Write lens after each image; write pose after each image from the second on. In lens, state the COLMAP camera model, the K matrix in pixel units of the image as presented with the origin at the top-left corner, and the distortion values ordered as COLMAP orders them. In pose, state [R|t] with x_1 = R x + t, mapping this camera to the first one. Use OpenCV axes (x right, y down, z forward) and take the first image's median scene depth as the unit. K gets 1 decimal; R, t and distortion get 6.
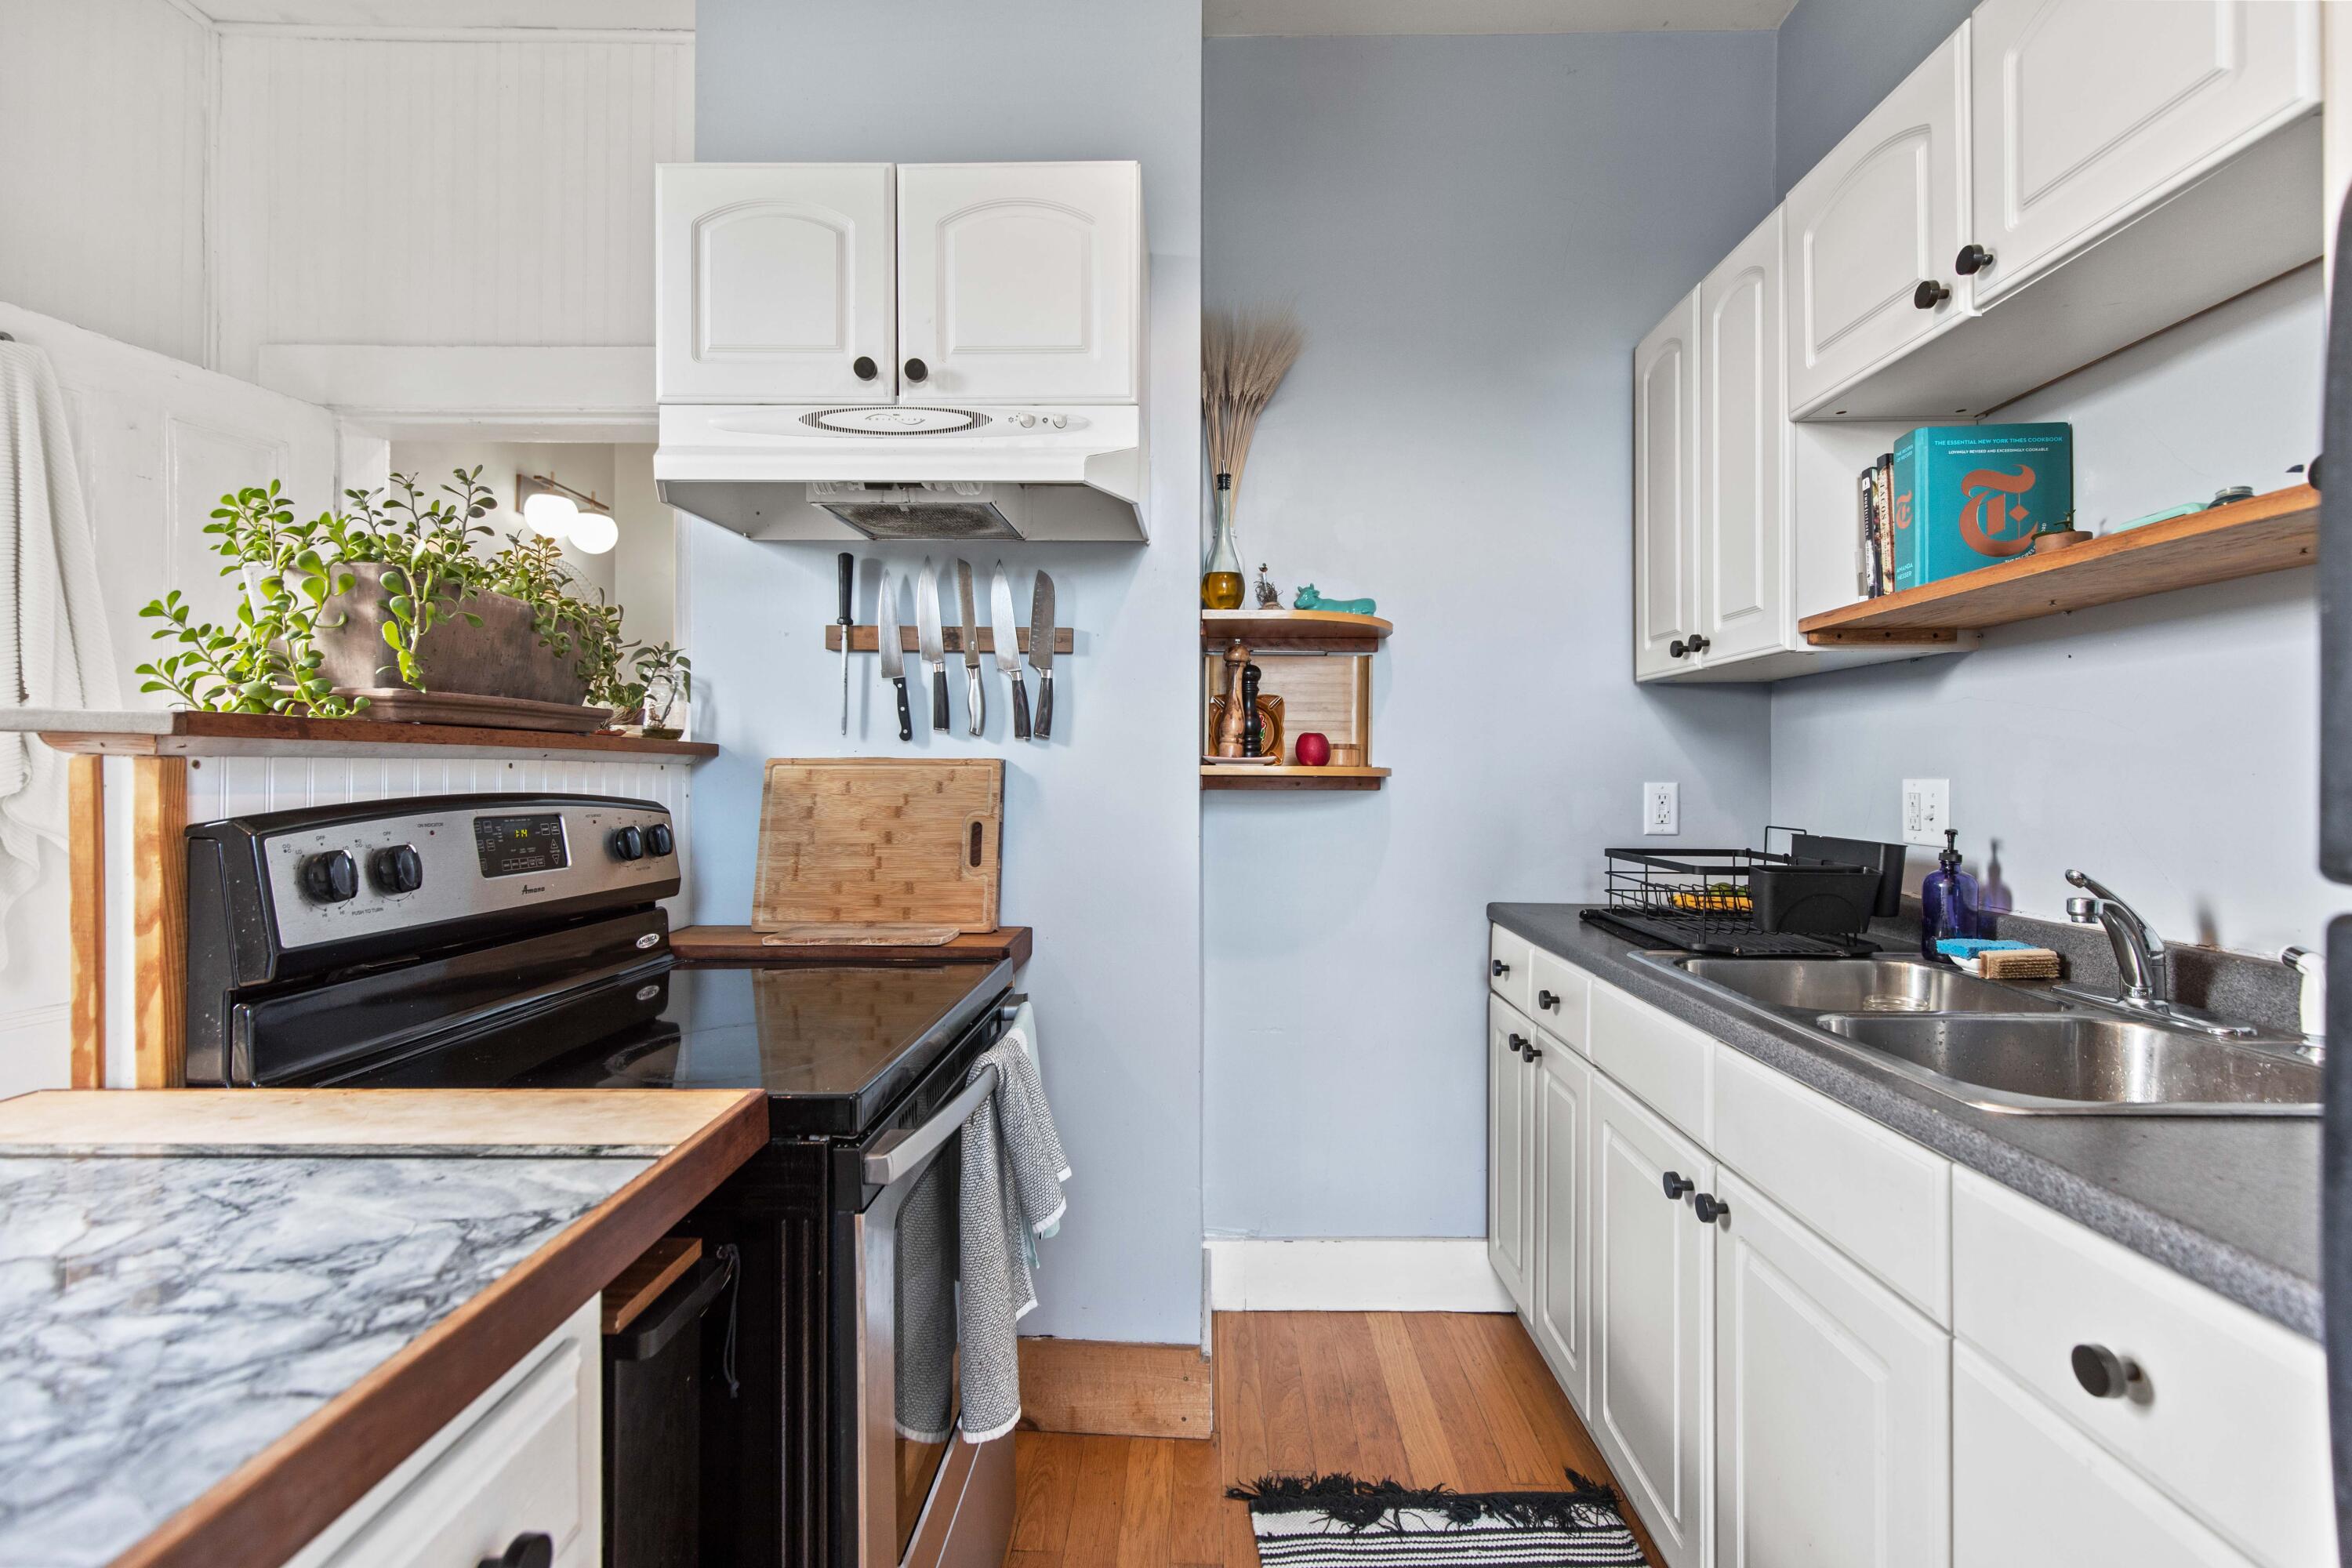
lens RADIAL K [[1064.6, 0, 1182.0], [0, 1064.6, 776.8], [0, 0, 1]] dist [0.007829, -0.000999]
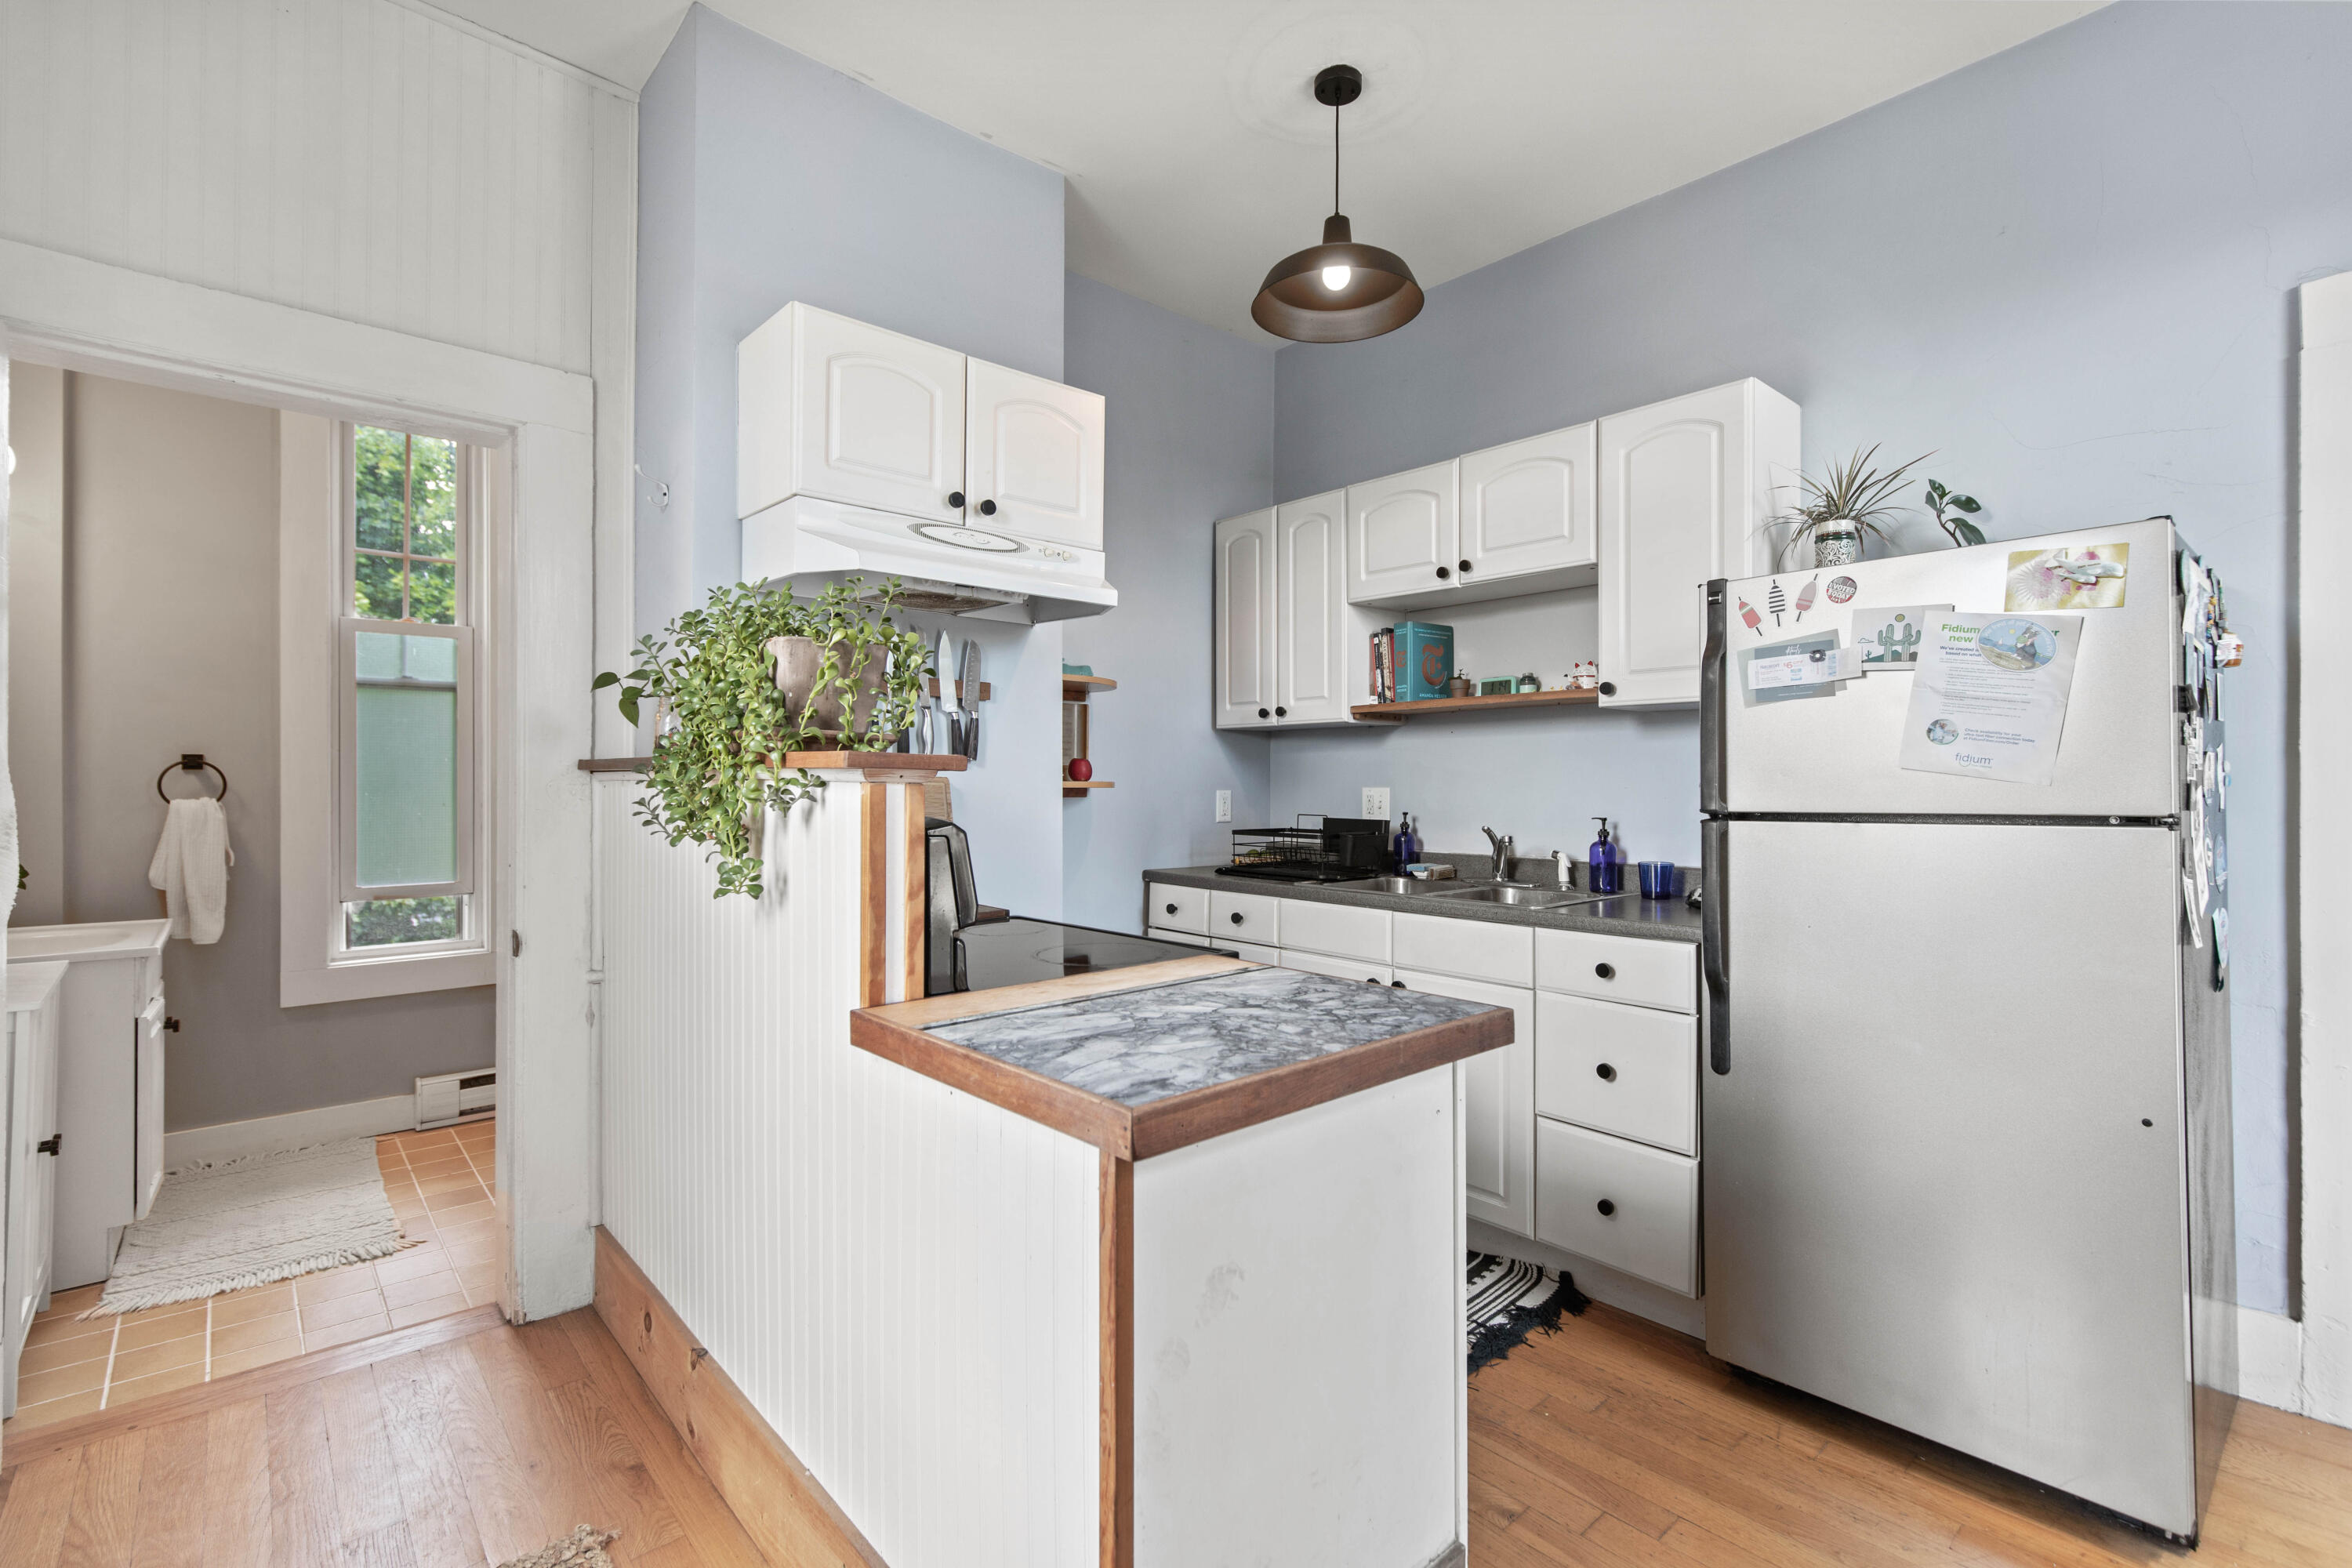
lens RADIAL K [[1064.6, 0, 1165.7], [0, 1064.6, 780.2], [0, 0, 1]] dist [0.007829, -0.000999]
pose [[0.740892, -0.000602, 0.671624, -1.005739], [0.000291, 1.000000, 0.000575, -0.014476], [-0.671624, -0.000231, 0.740892, -0.216020]]
